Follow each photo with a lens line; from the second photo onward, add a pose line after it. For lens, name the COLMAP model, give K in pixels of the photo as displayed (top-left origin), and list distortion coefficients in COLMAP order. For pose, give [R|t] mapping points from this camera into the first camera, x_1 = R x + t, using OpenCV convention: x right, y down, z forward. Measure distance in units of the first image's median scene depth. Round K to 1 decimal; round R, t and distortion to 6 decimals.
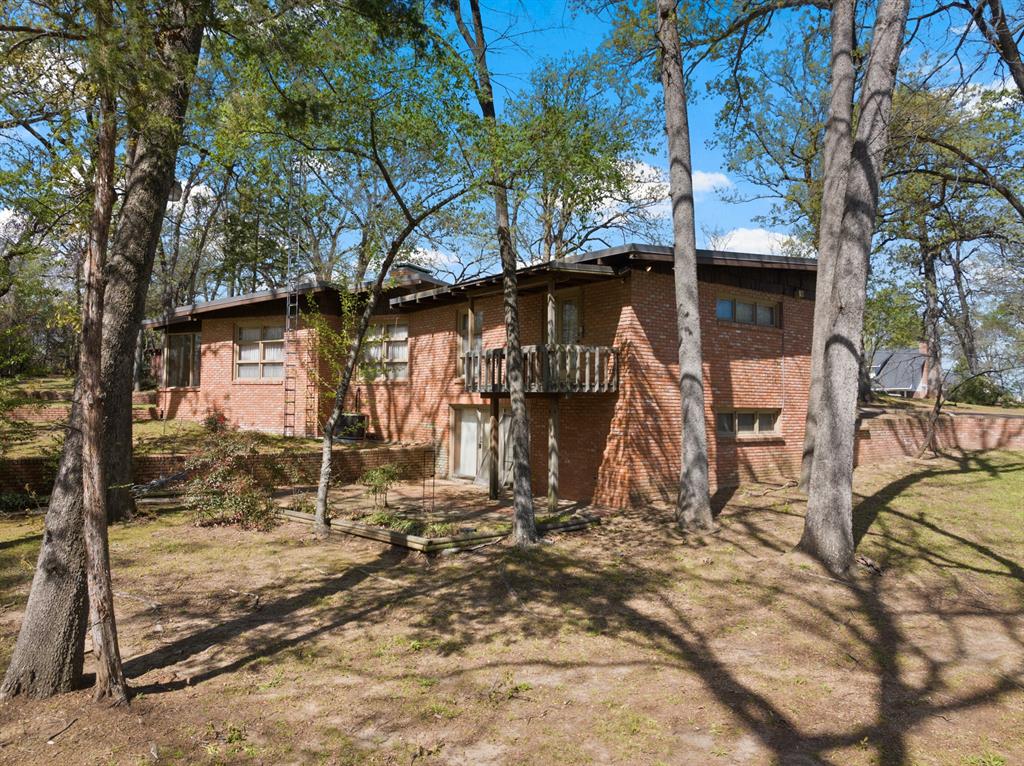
lens RADIAL K [[729.5, 0, 512.0], [0, 729.5, 383.0], [0, 0, 1]] dist [-0.029767, 0.003367]
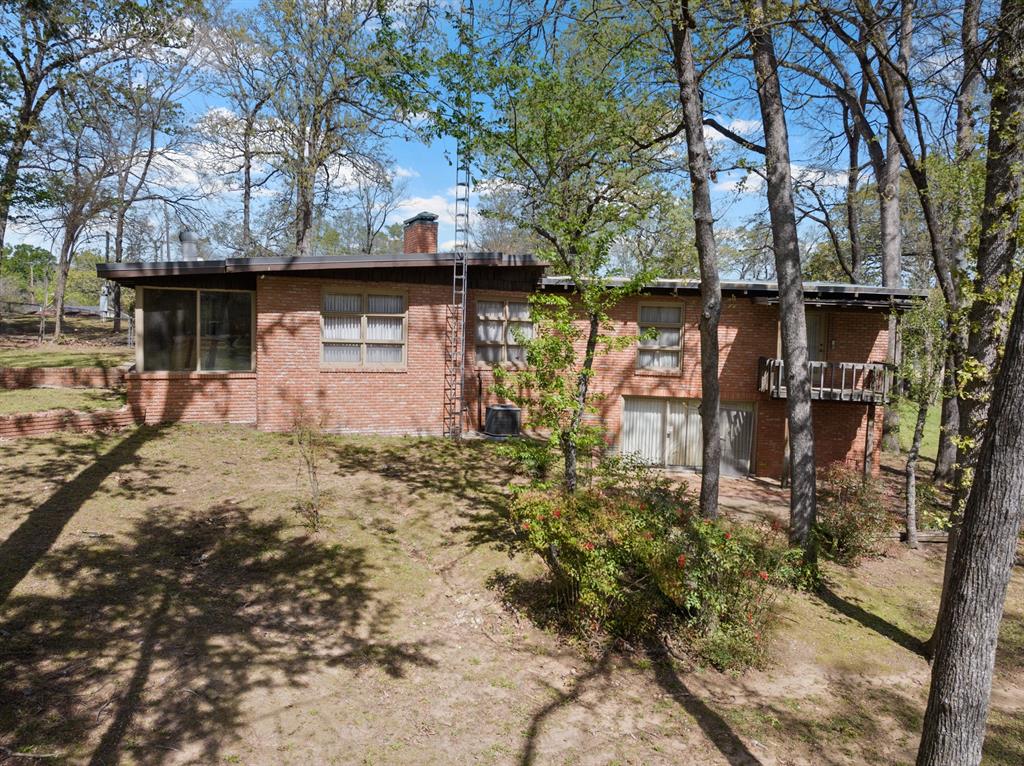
lens RADIAL K [[729.5, 0, 512.0], [0, 729.5, 383.0], [0, 0, 1]] dist [-0.029767, 0.003367]
pose [[0.682693, -0.046220, 0.729242, -0.851149], [-0.045216, 0.993413, 0.105293, -0.078364], [-0.729305, -0.104856, 0.676107, 0.407236]]
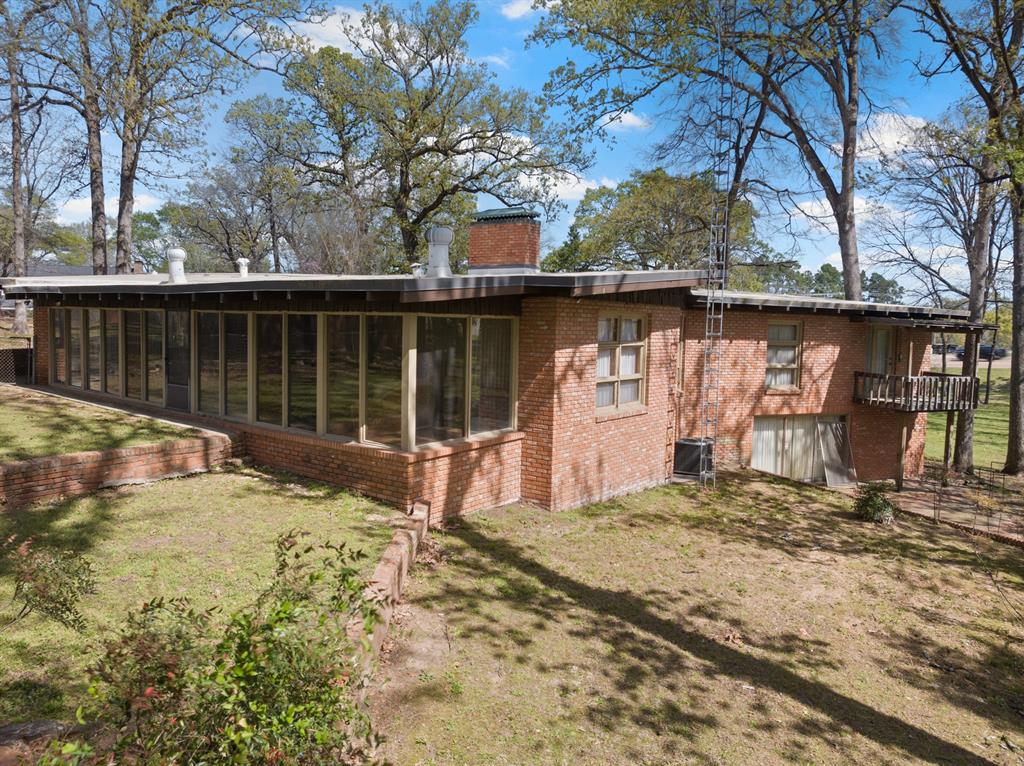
lens RADIAL K [[729.5, 0, 512.0], [0, 729.5, 383.0], [0, 0, 1]] dist [-0.029767, 0.003367]
pose [[0.210940, -0.084778, 0.973816, -1.015141], [-0.047702, 0.994152, 0.096881, -0.085468], [-0.976334, -0.066889, 0.205662, 1.037237]]
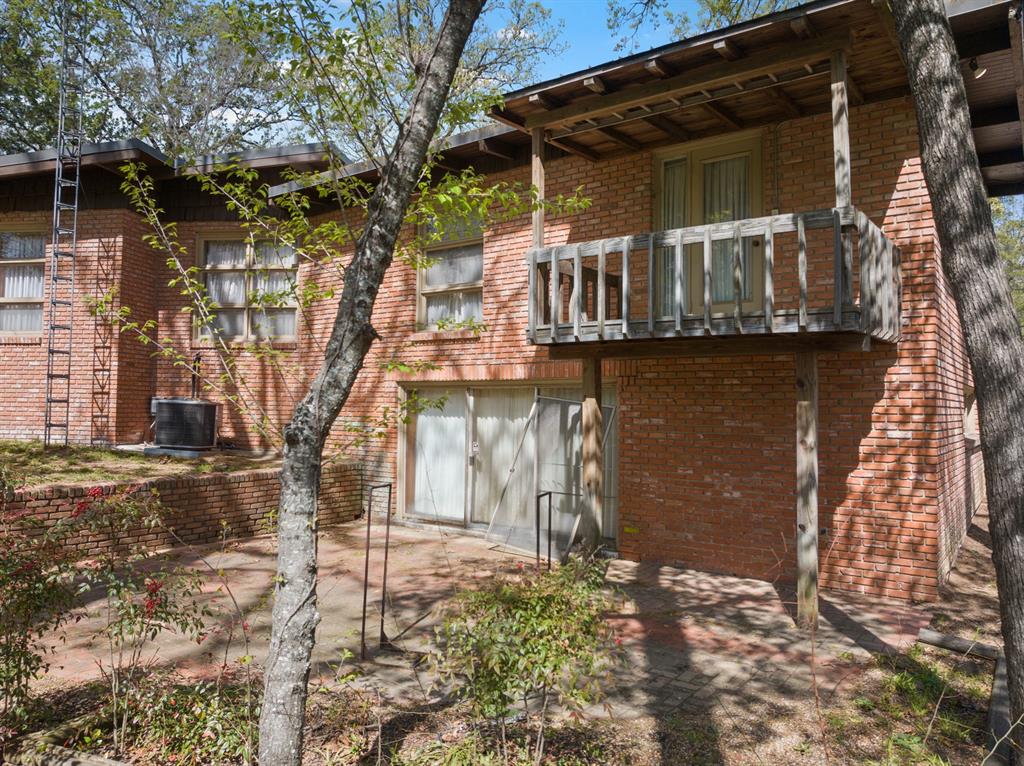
lens RADIAL K [[729.5, 0, 512.0], [0, 729.5, 383.0], [0, 0, 1]] dist [-0.029767, 0.003367]
pose [[0.961958, 0.013040, 0.272886, -0.140561], [-0.013326, 0.999911, -0.000804, 0.026825], [-0.272872, -0.002863, 0.962046, 0.437644]]
